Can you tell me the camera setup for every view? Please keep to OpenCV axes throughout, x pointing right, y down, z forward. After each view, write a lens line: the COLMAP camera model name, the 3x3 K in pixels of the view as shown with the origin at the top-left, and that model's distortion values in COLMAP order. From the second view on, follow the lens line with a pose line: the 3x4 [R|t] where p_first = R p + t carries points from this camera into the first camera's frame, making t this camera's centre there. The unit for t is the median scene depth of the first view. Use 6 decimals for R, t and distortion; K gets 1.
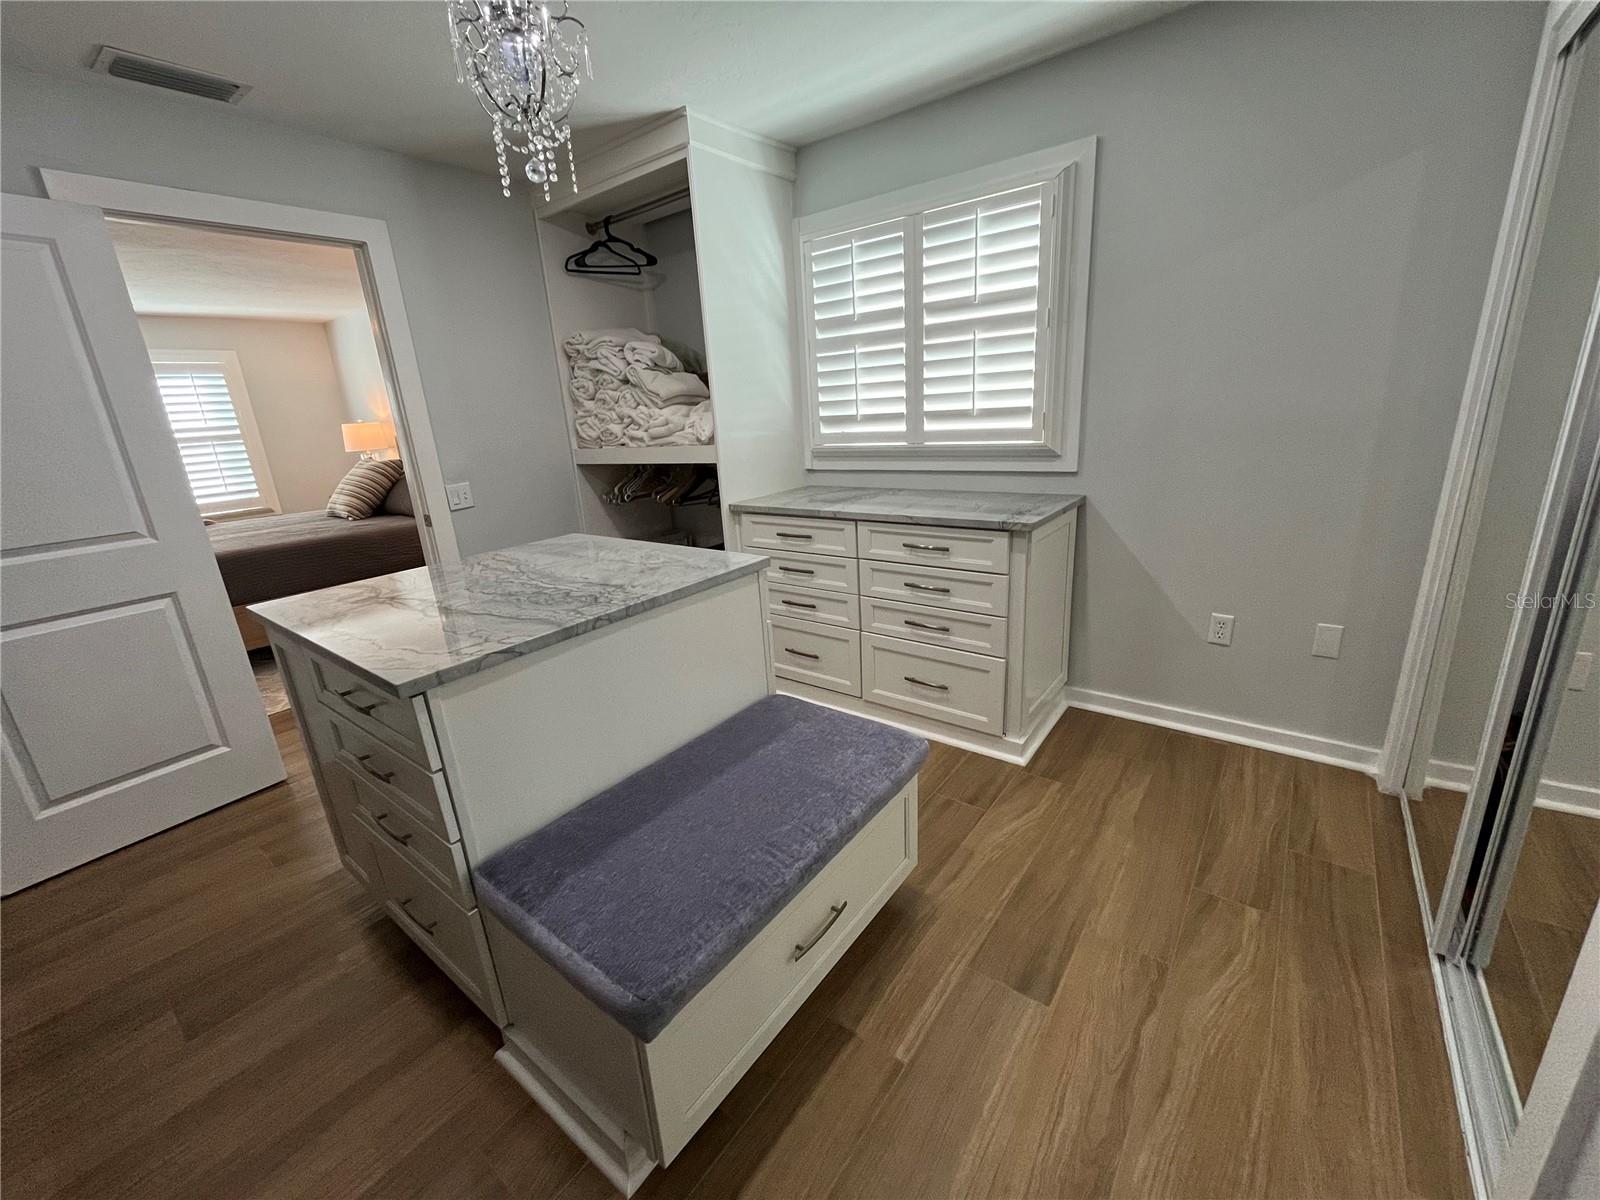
lens RADIAL K [[651.1, 0, 798.2], [0, 651.1, 601.0], [0, 0, 1]] dist [-0.001616, -0.000200]
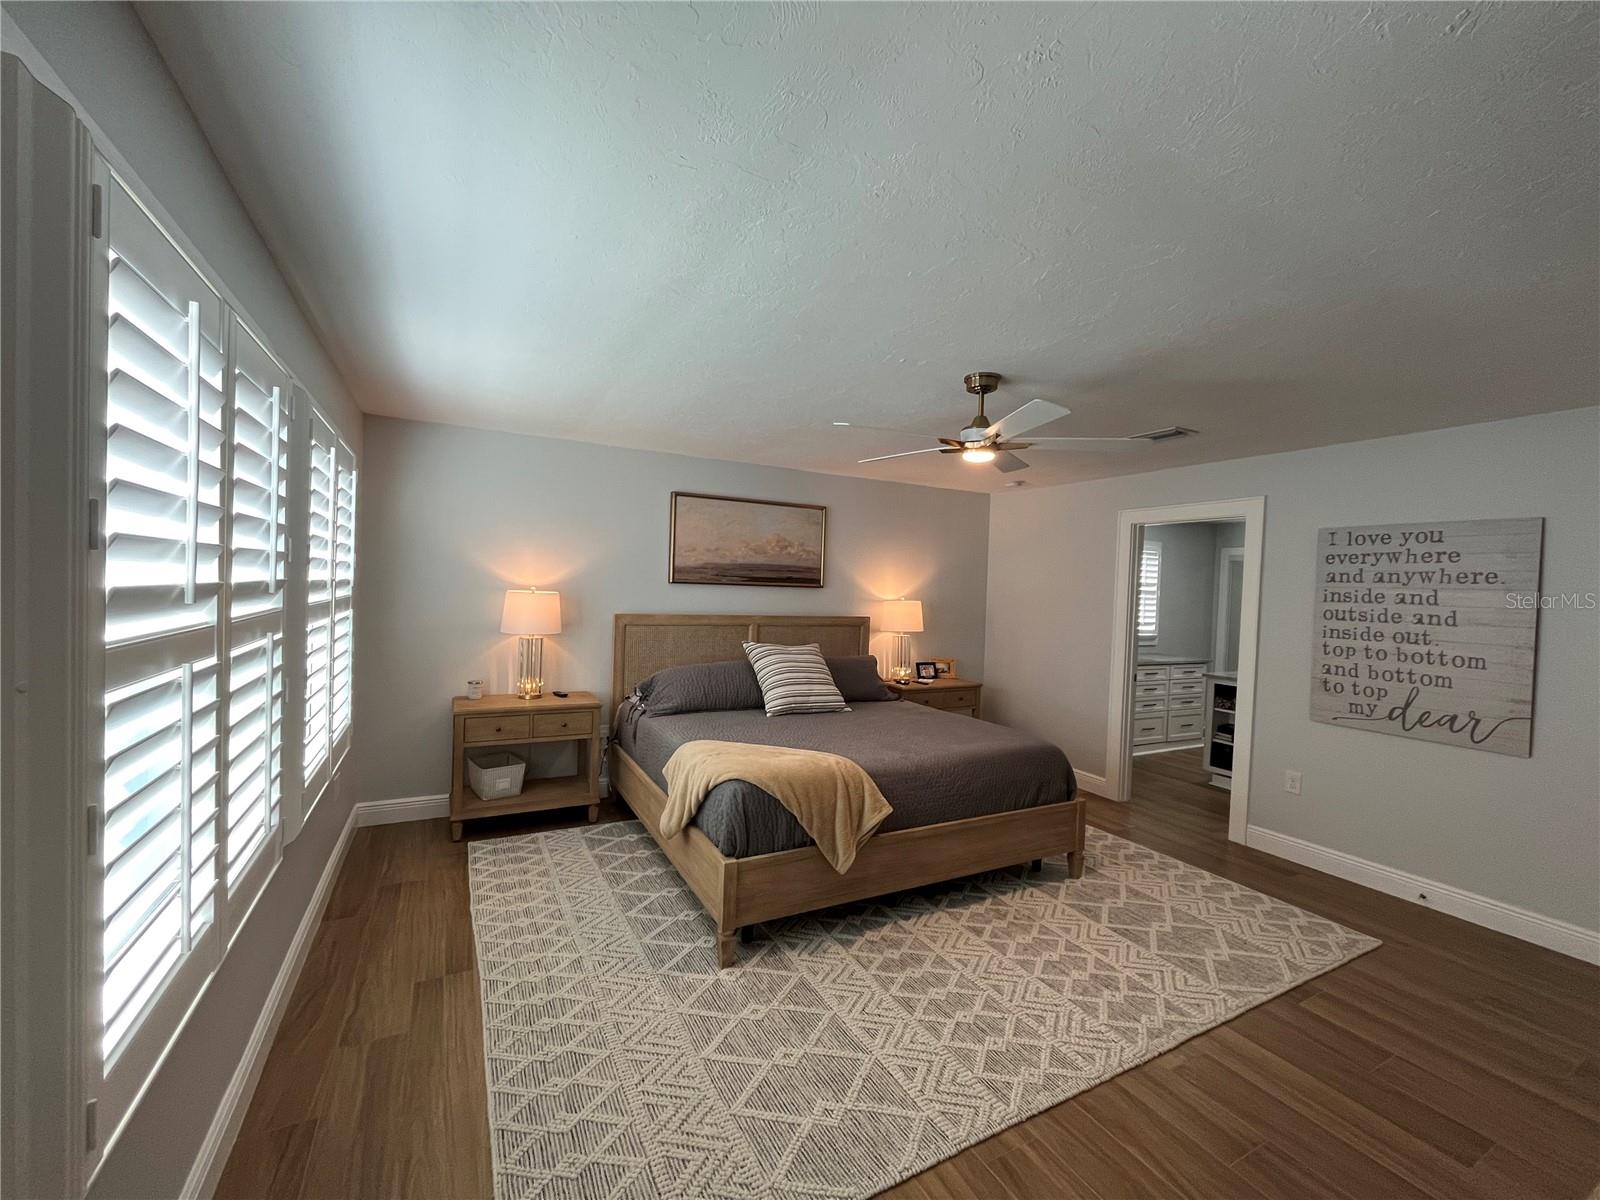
lens RADIAL K [[651.1, 0, 798.2], [0, 651.1, 601.0], [0, 0, 1]] dist [-0.001616, -0.000200]
pose [[0.416546, 0.057231, 0.907311, -2.750479], [0.205412, 0.966282, -0.155255, -0.260248], [-0.885605, 0.251043, 0.390745, 1.209542]]
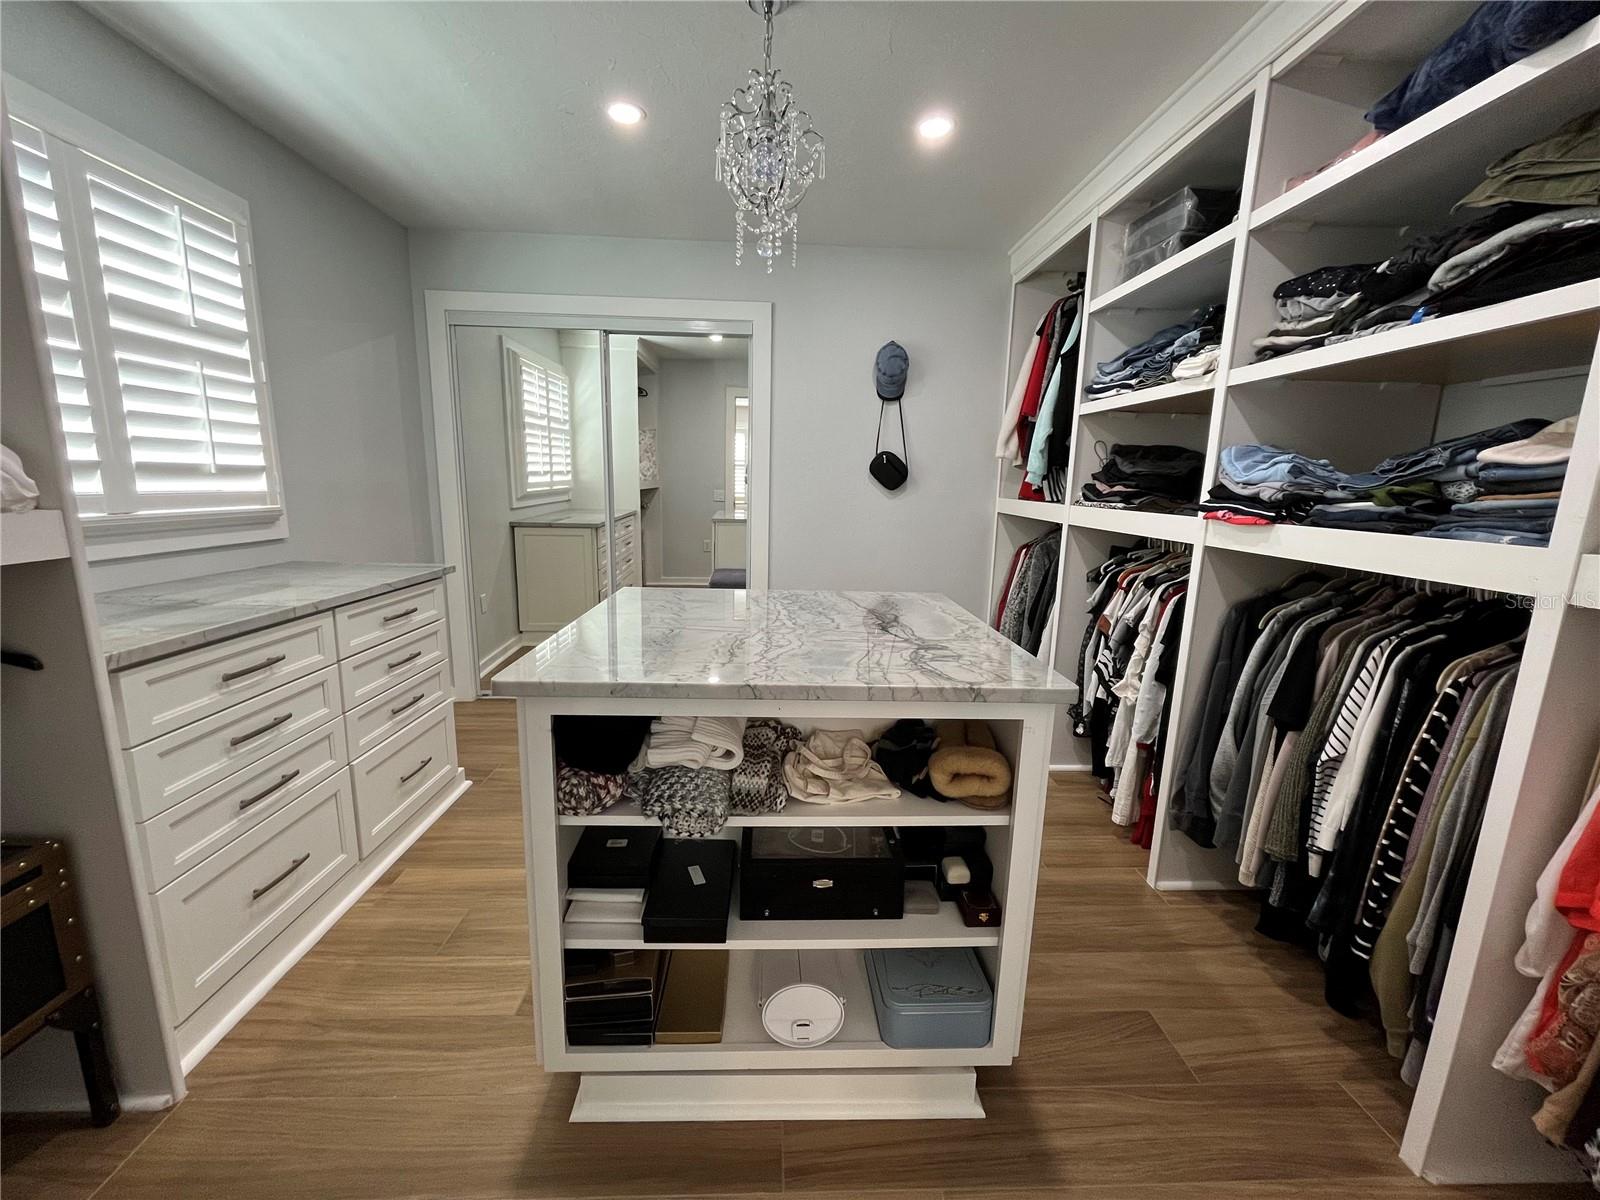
lens RADIAL K [[651.1, 0, 798.2], [0, 651.1, 601.0], [0, 0, 1]] dist [-0.001616, -0.000200]
pose [[-0.639064, -0.093993, 0.763389, -0.760434], [0.240559, 0.918289, 0.314447, -0.228140], [-0.730567, 0.384592, -0.564235, 1.010732]]
